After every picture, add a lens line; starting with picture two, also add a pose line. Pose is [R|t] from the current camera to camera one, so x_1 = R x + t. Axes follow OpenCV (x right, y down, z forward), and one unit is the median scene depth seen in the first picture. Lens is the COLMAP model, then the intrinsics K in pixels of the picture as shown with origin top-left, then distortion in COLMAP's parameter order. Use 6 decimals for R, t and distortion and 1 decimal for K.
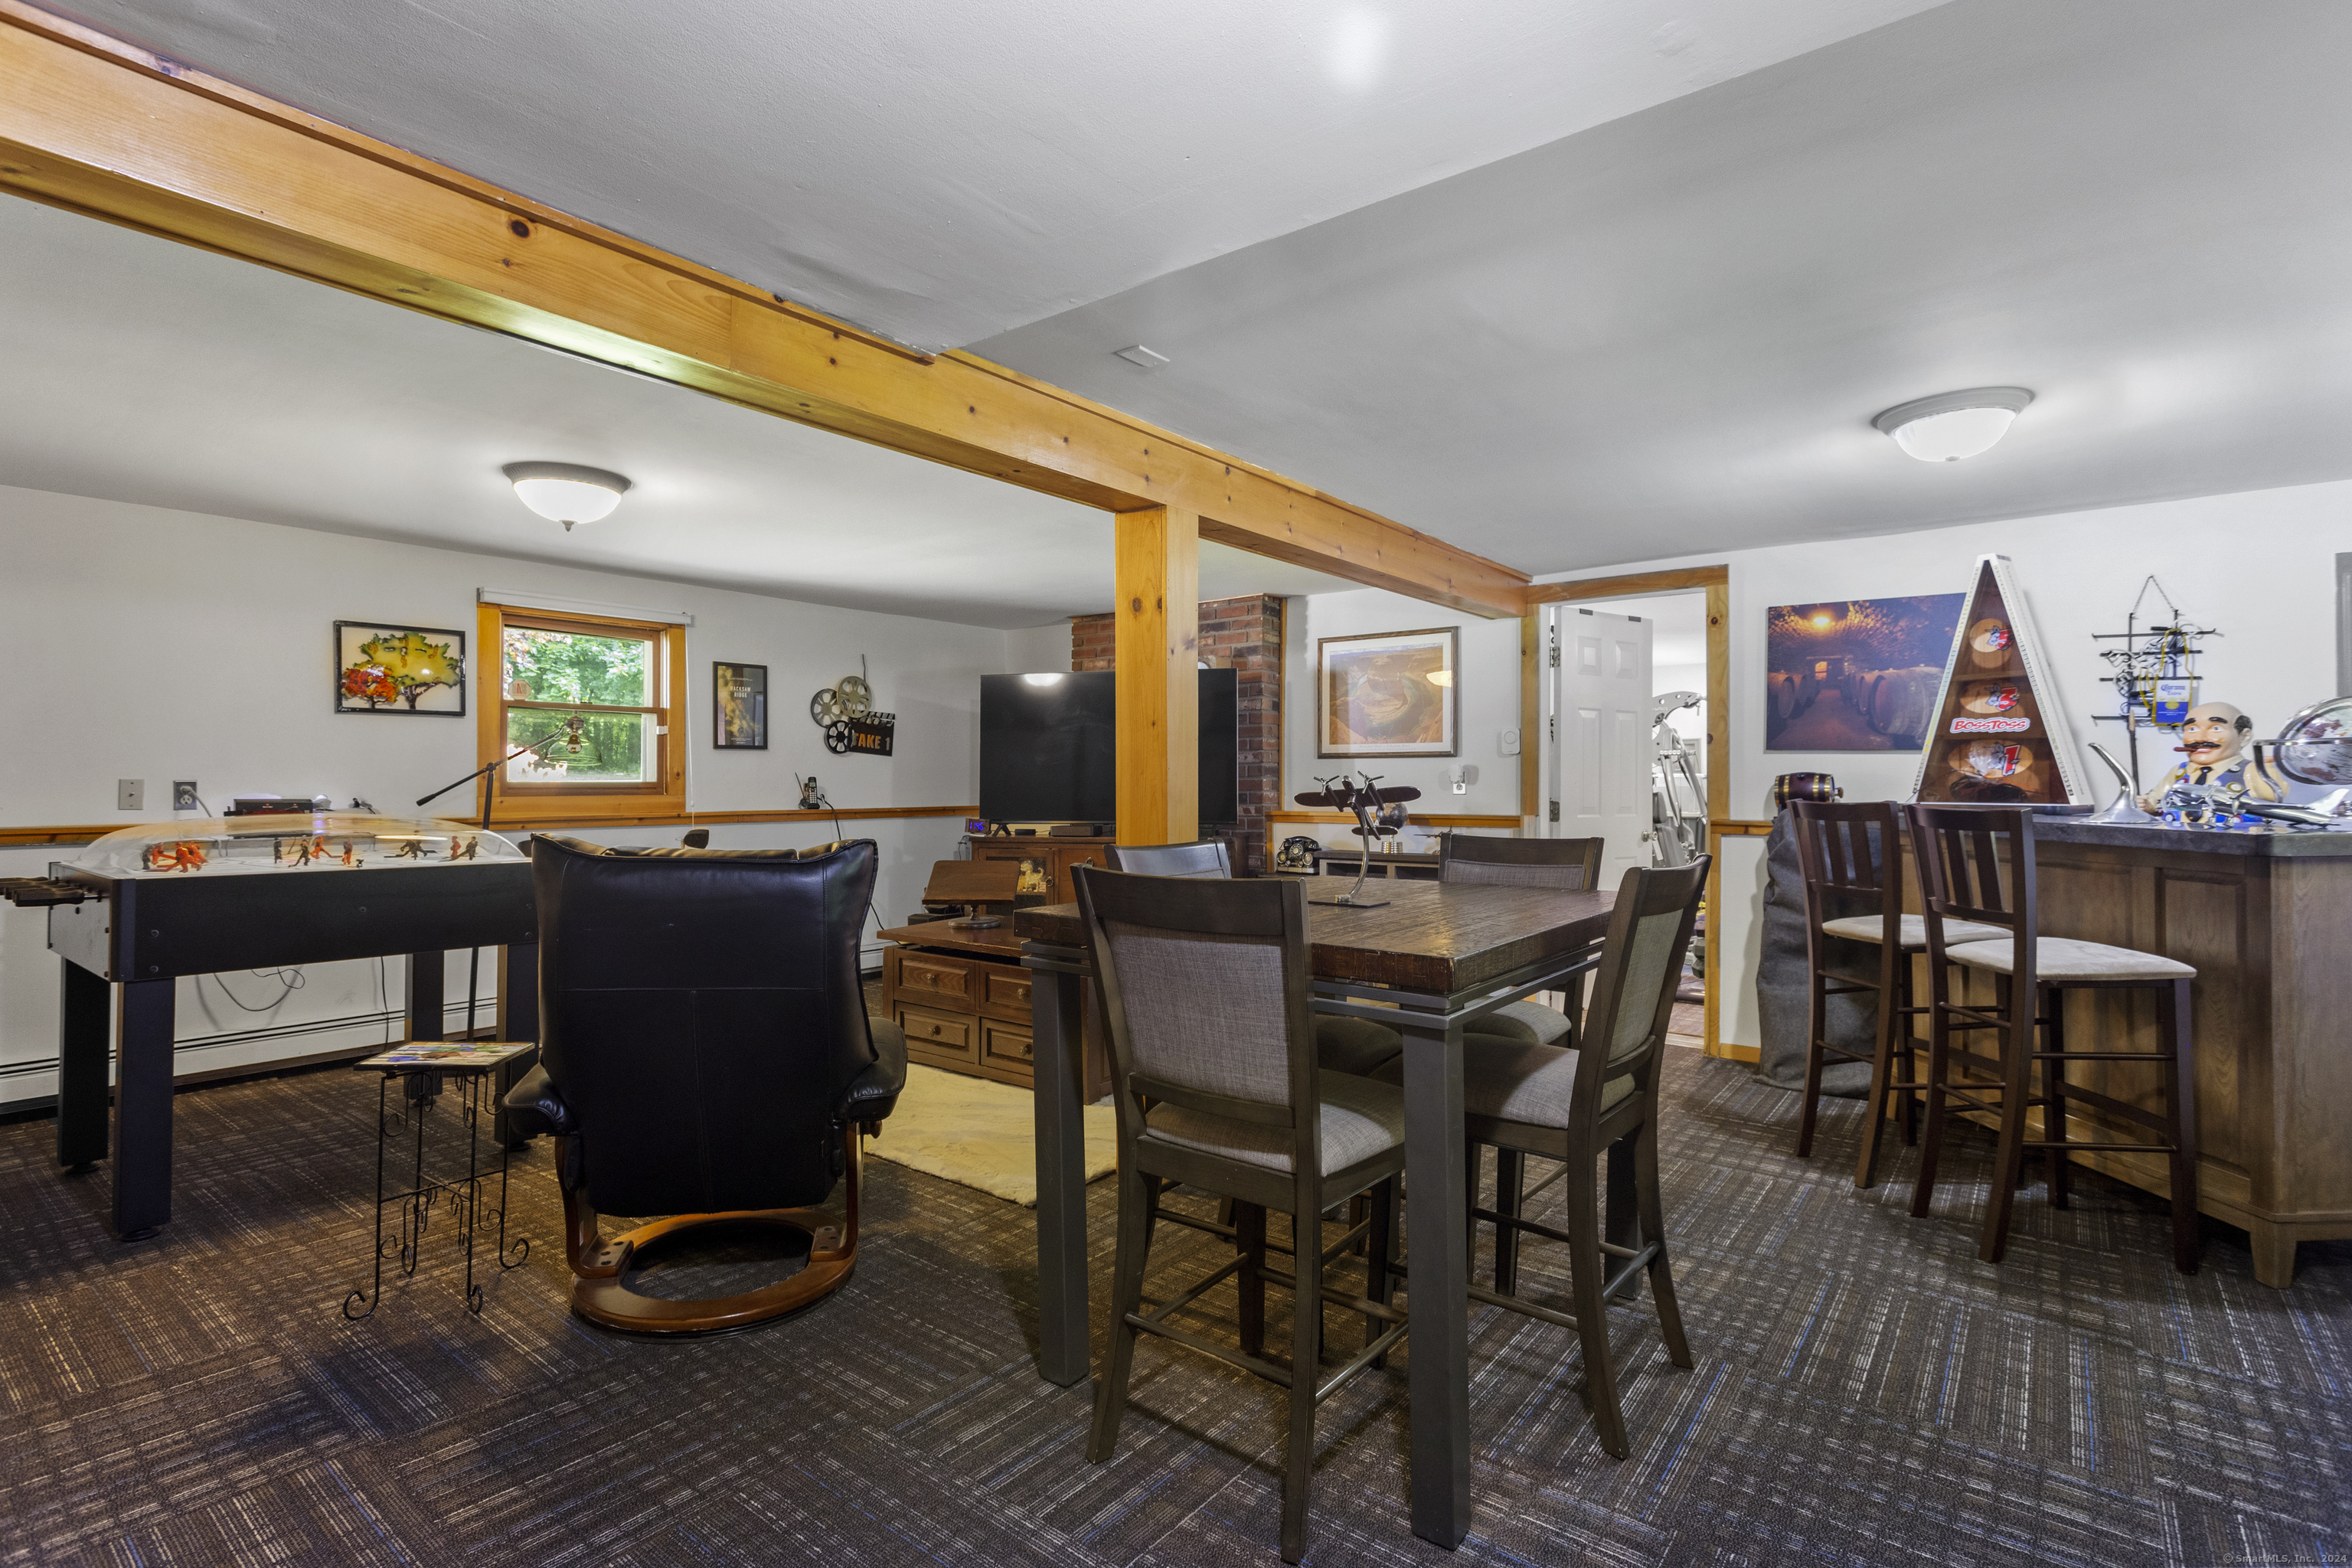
lens RADIAL K [[1110.1, 0, 1170.8], [0, 1110.1, 768.7], [0, 0, 1]] dist [0.000786, 0.001185]
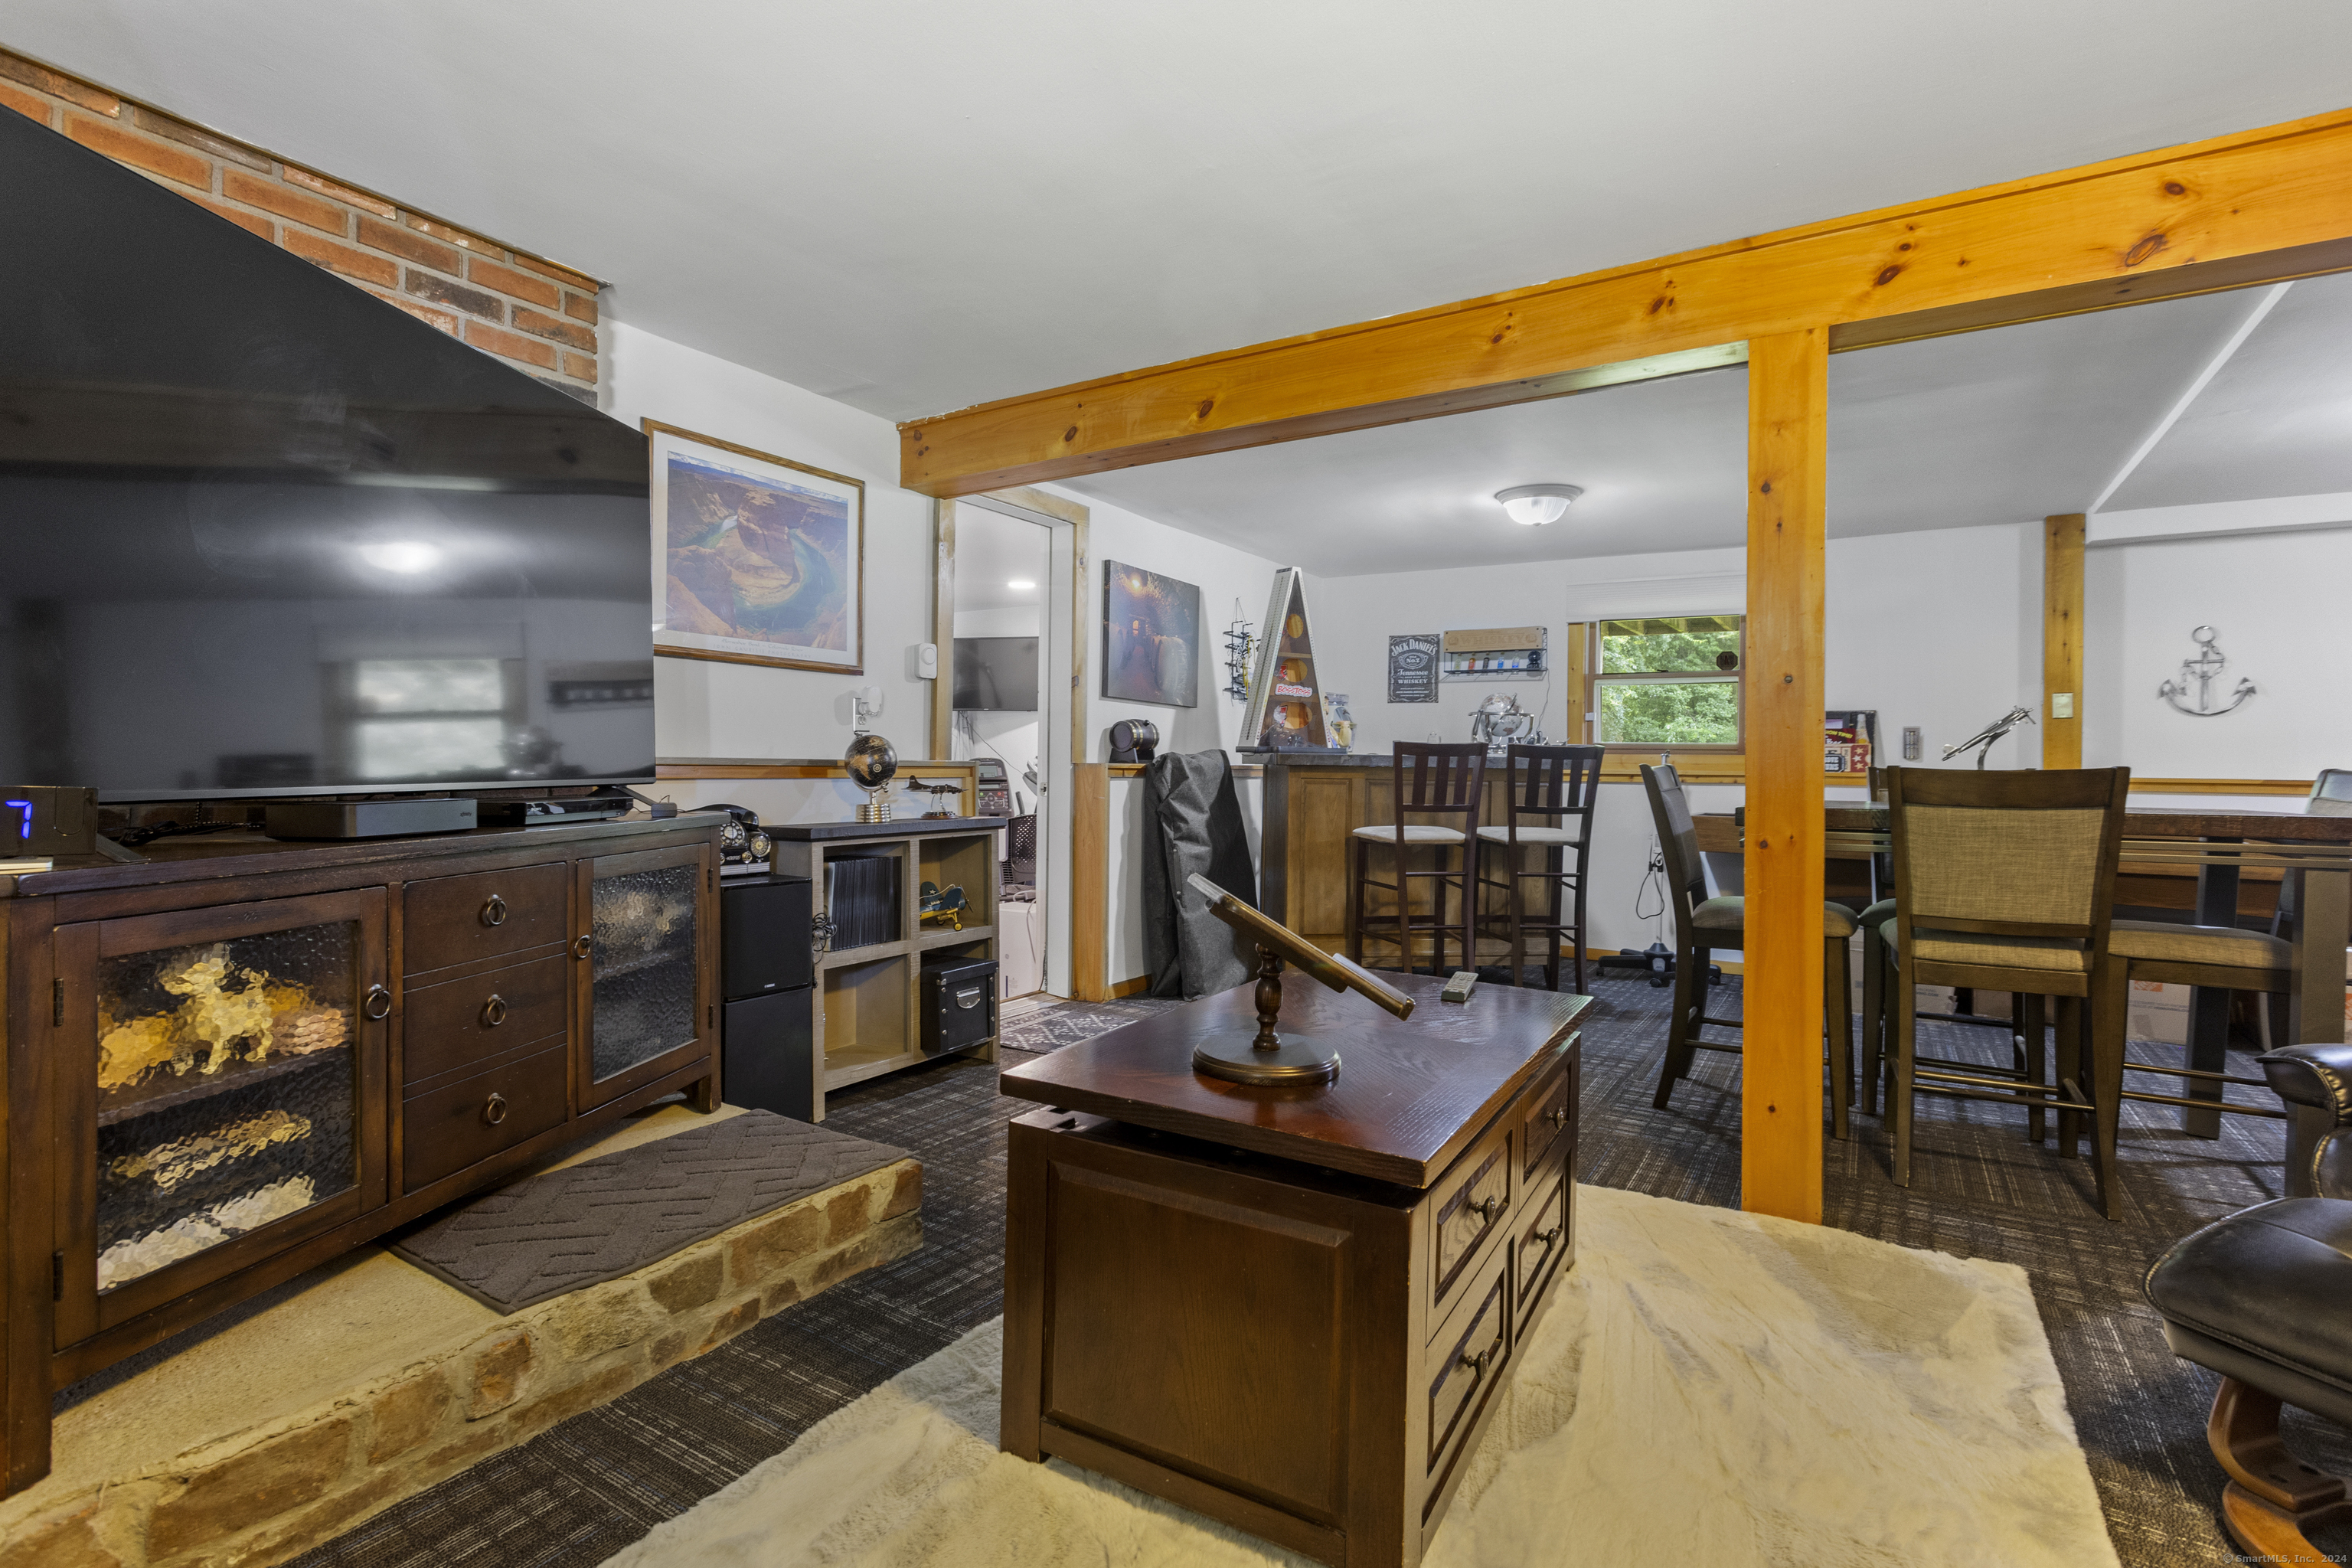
lens RADIAL K [[1110.1, 0, 1170.8], [0, 1110.1, 768.7], [0, 0, 1]] dist [0.000786, 0.001185]
pose [[-0.126355, -0.007033, 0.991960, -0.468688], [-0.019143, 0.999806, 0.004650, 0.042181], [-0.991800, -0.018401, -0.126465, 0.975744]]
